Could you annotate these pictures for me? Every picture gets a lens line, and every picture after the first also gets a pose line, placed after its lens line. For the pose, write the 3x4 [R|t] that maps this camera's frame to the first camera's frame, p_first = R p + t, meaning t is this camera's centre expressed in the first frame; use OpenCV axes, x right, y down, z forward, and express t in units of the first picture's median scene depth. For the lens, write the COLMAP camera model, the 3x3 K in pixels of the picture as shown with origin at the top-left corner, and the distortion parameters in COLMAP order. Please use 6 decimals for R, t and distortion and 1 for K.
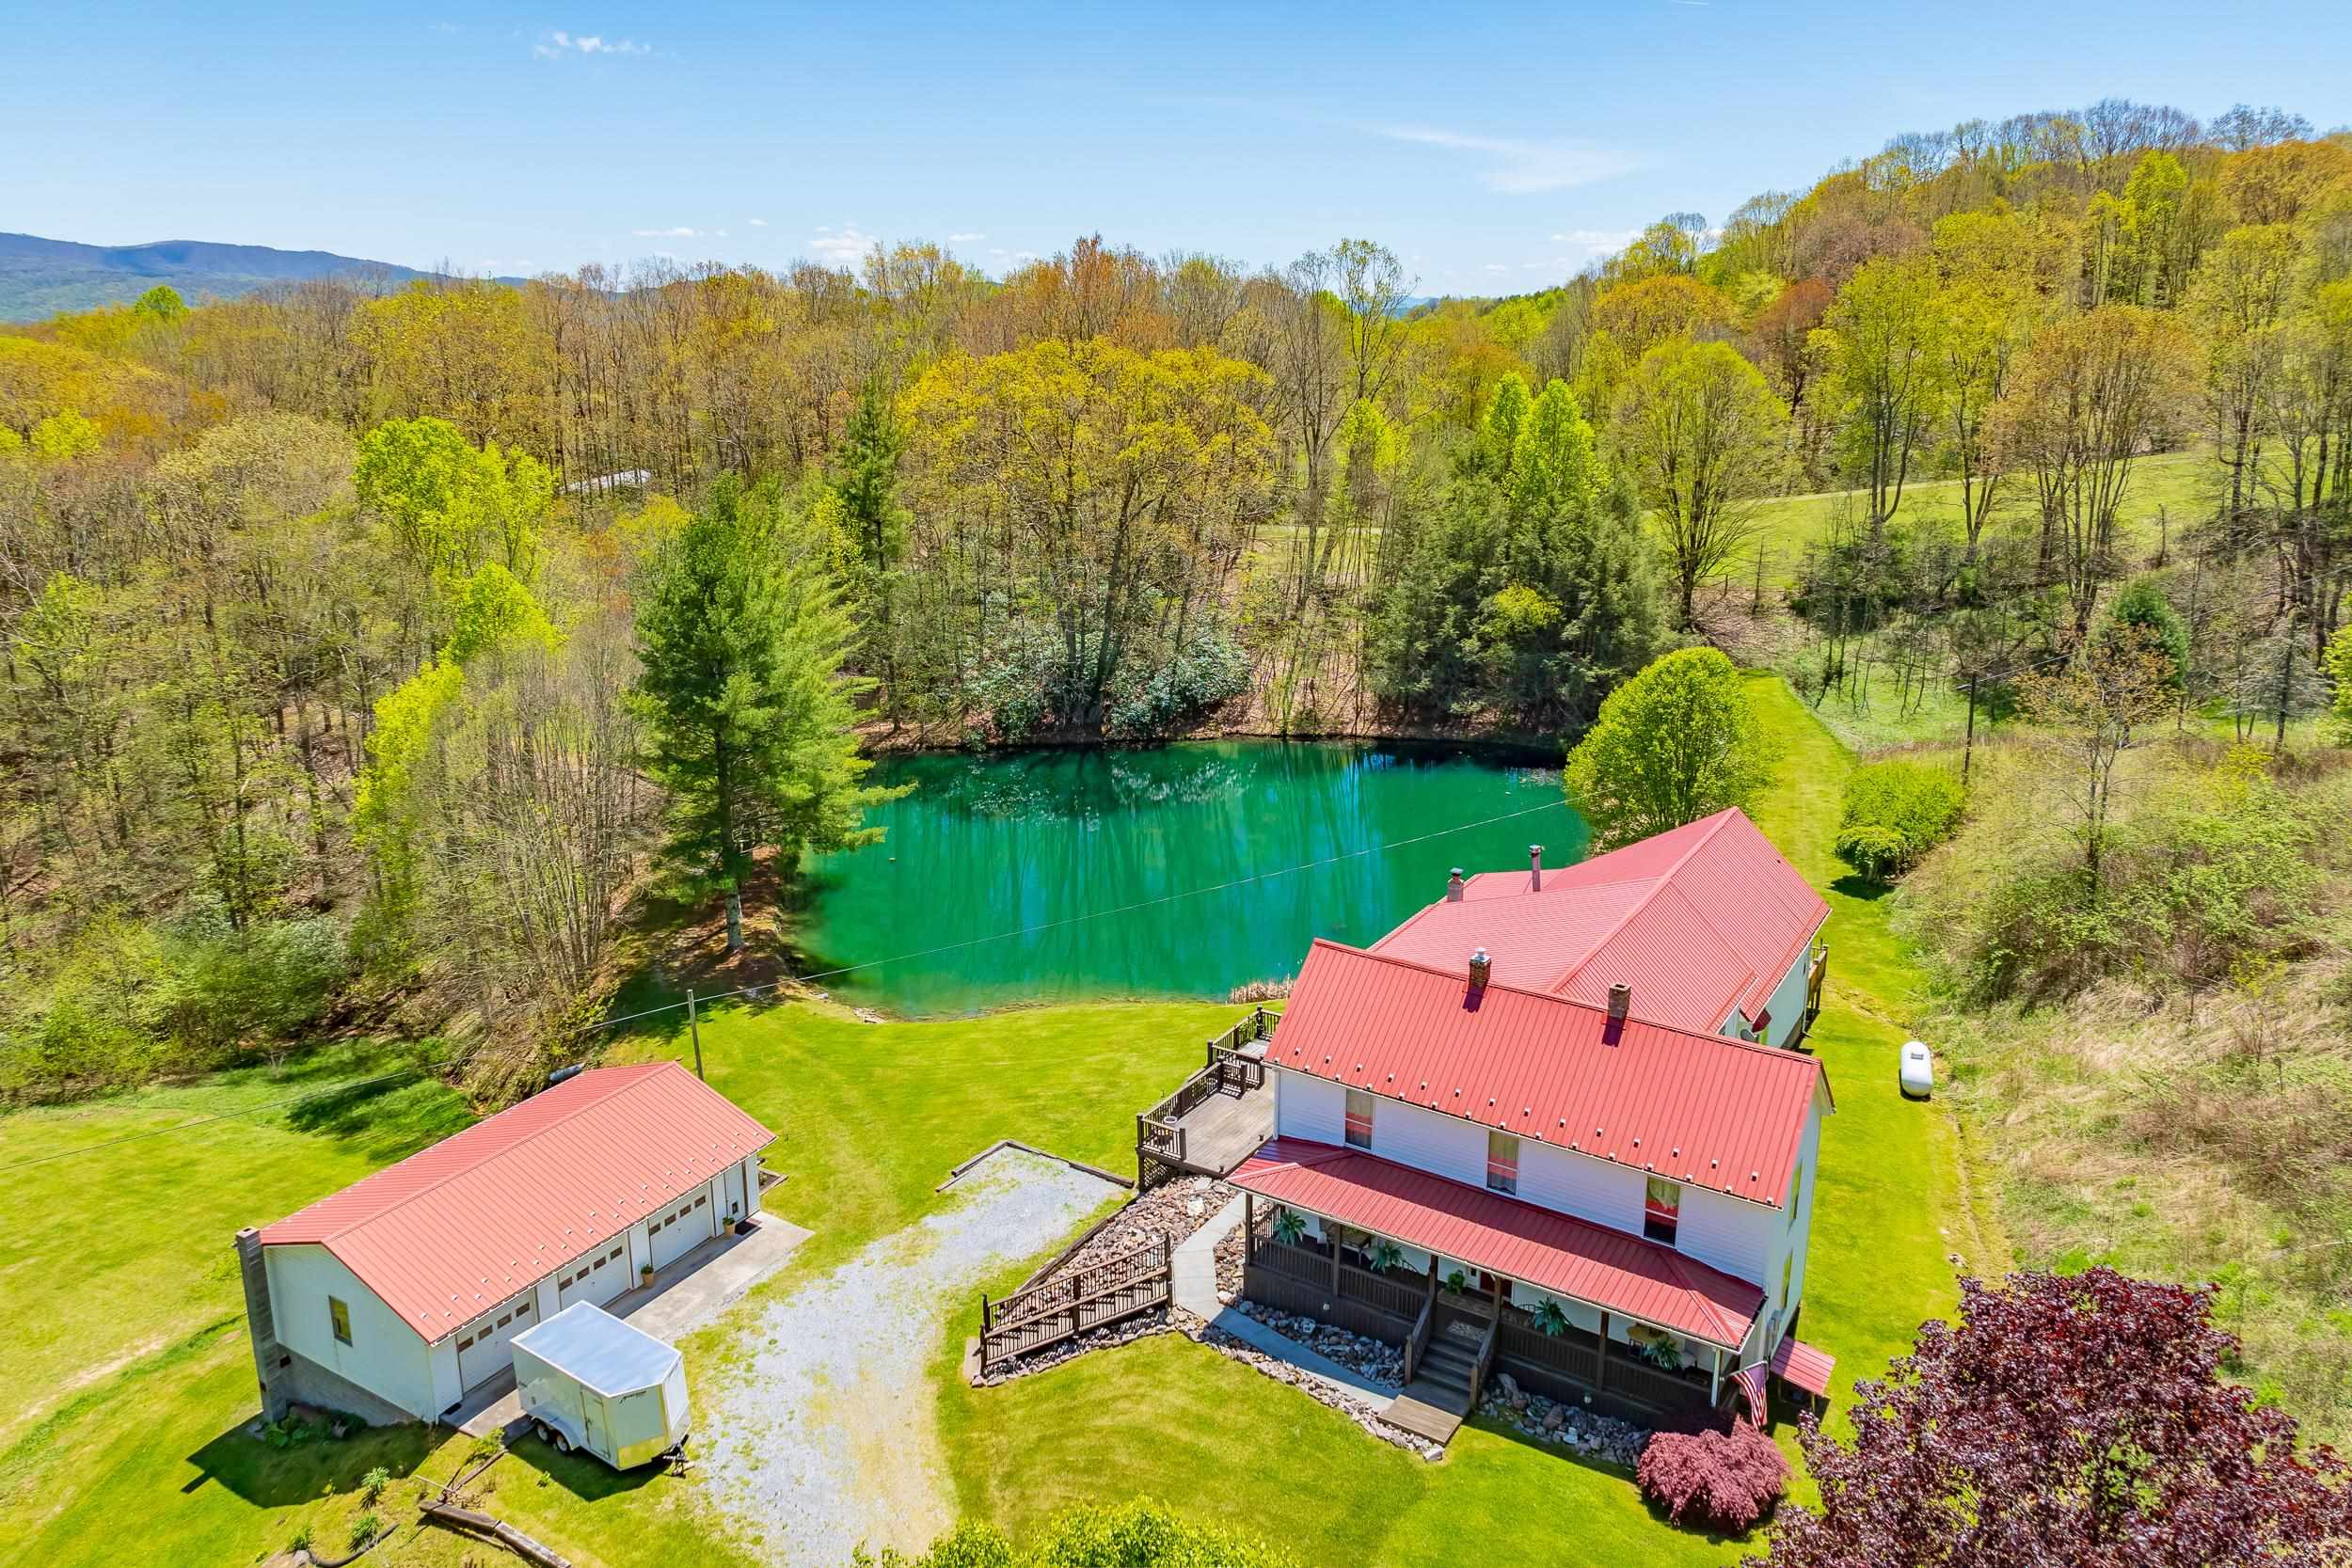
lens RADIAL K [[1647.2, 0, 1186.0], [0, 1647.2, 709.5], [0, 0, 1]] dist [-0.040382, 0.030812]
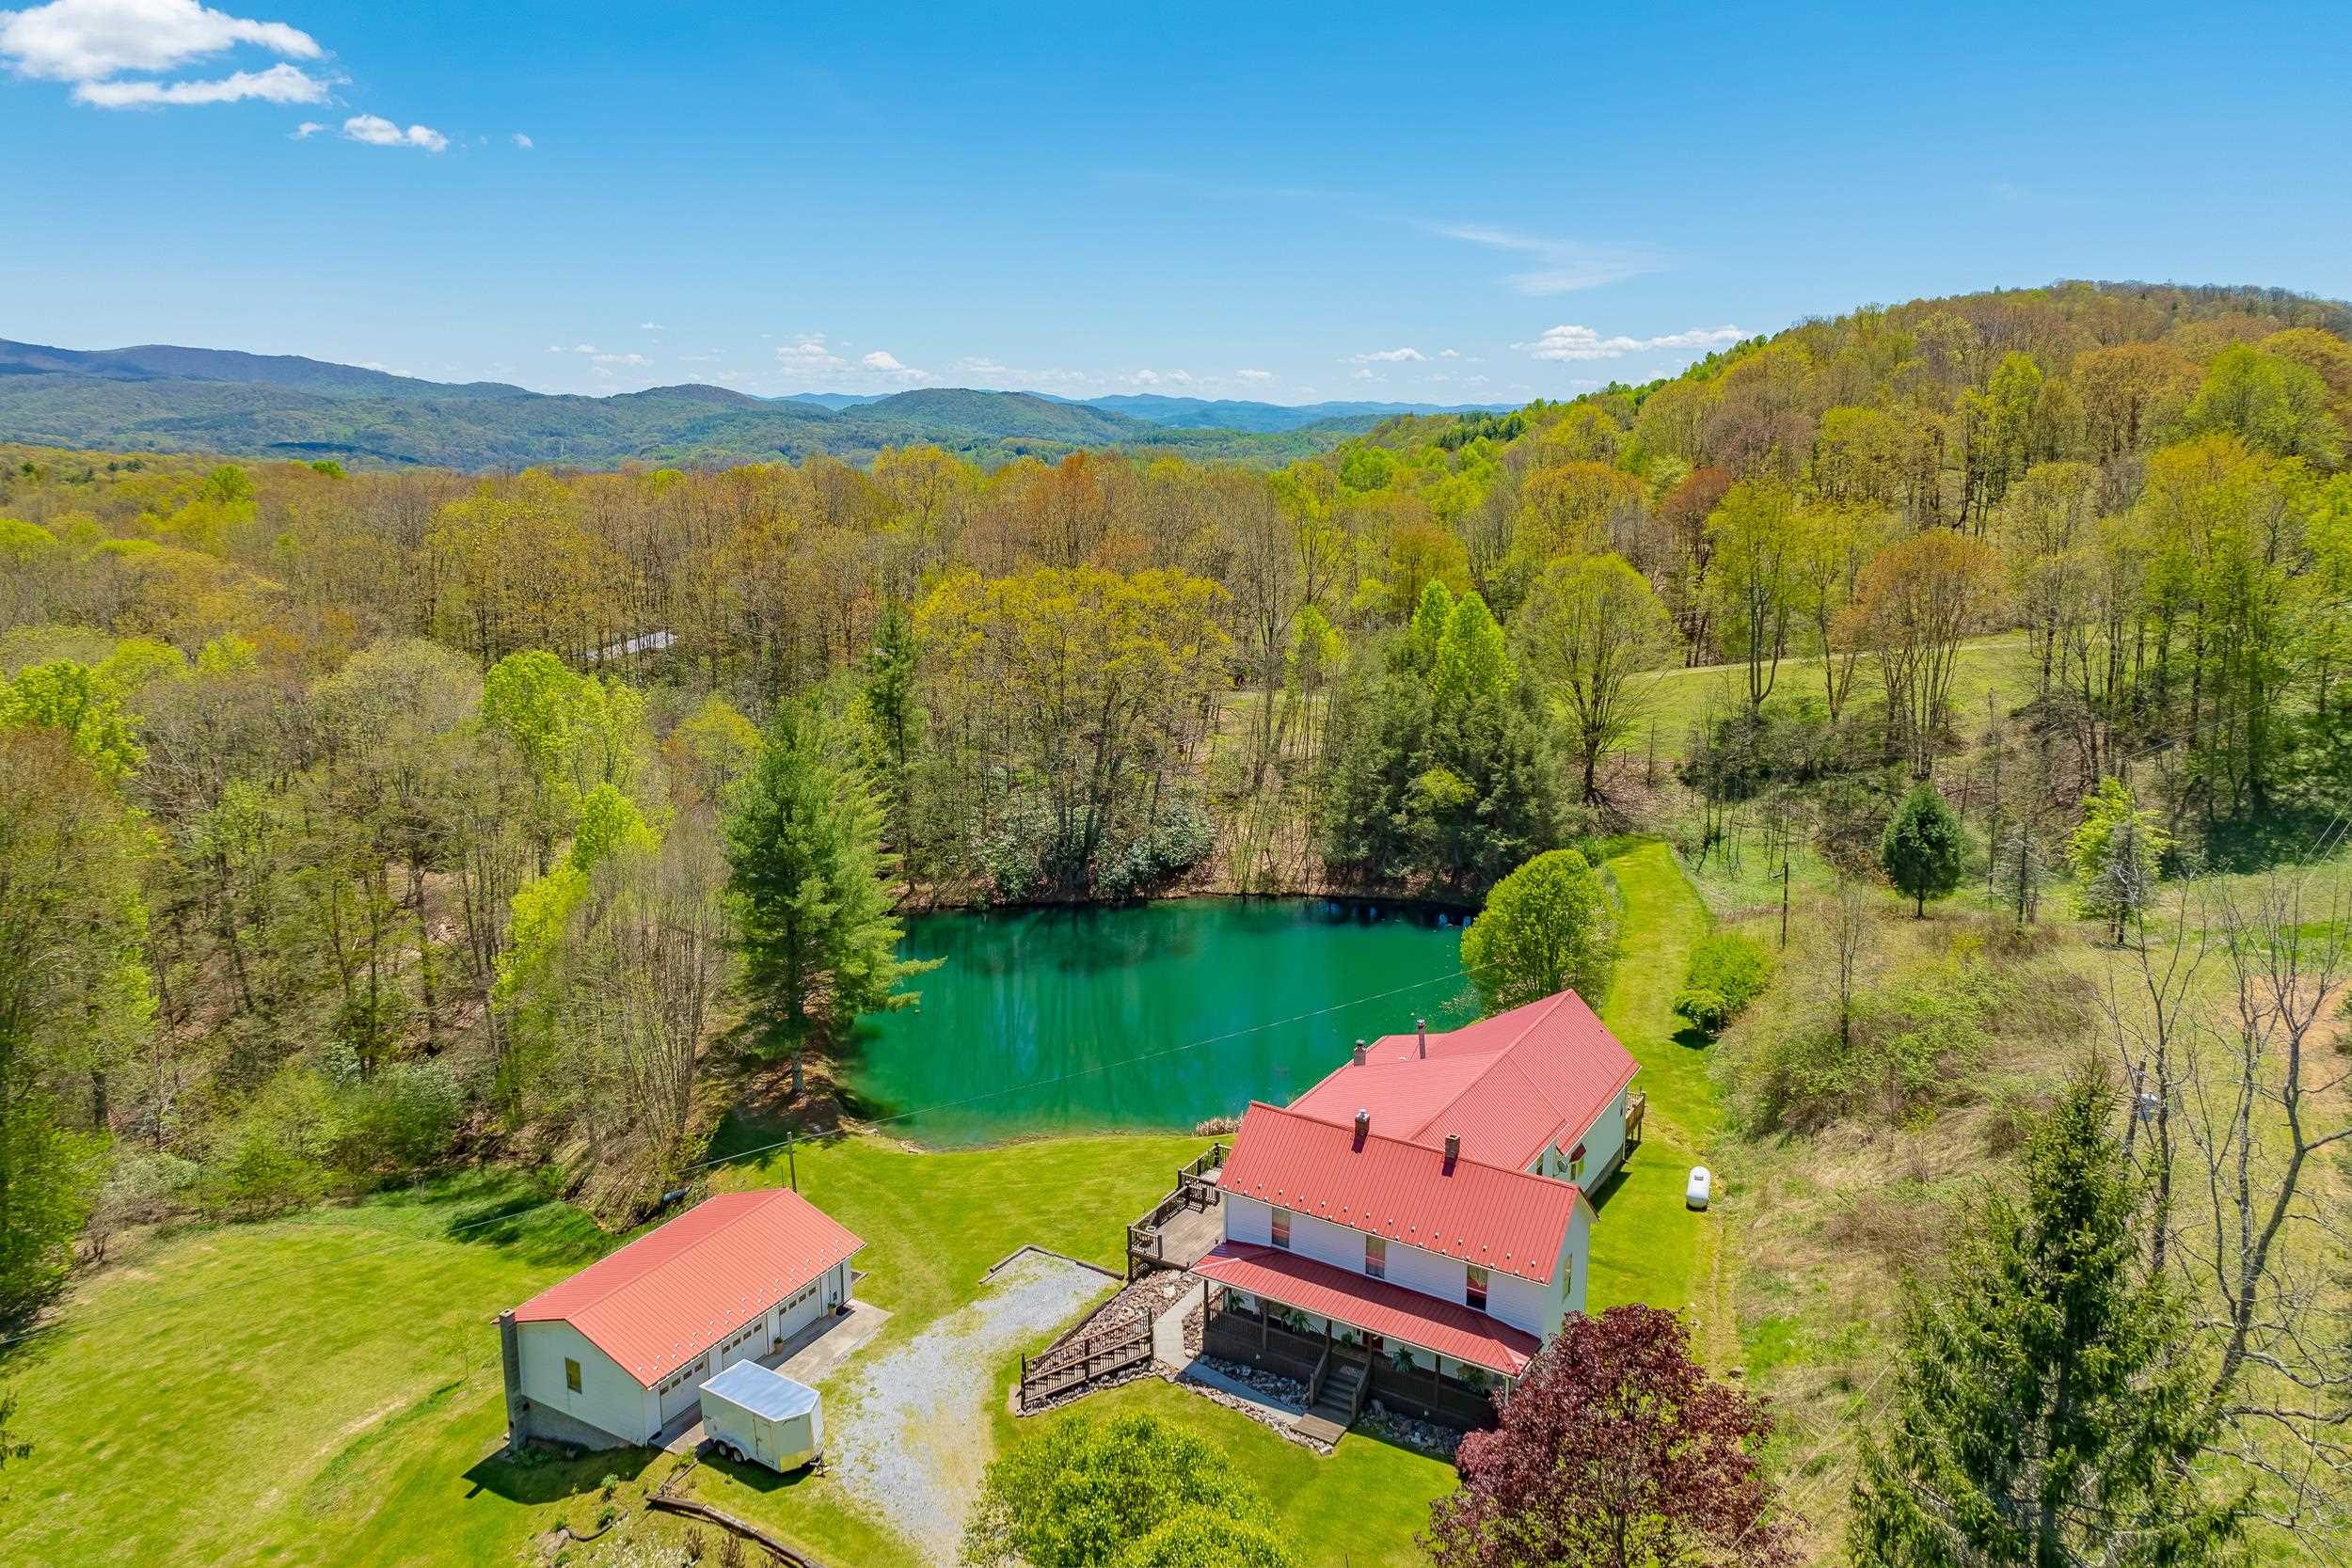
lens RADIAL K [[1647.2, 0, 1186.0], [0, 1647.2, 709.5], [0, 0, 1]] dist [-0.040382, 0.030812]
pose [[0.999849, -0.001825, 0.017254, -0.002593], [0.002873, 0.998138, -0.060933, -0.085693], [-0.017111, 0.060974, 0.997993, -0.339250]]
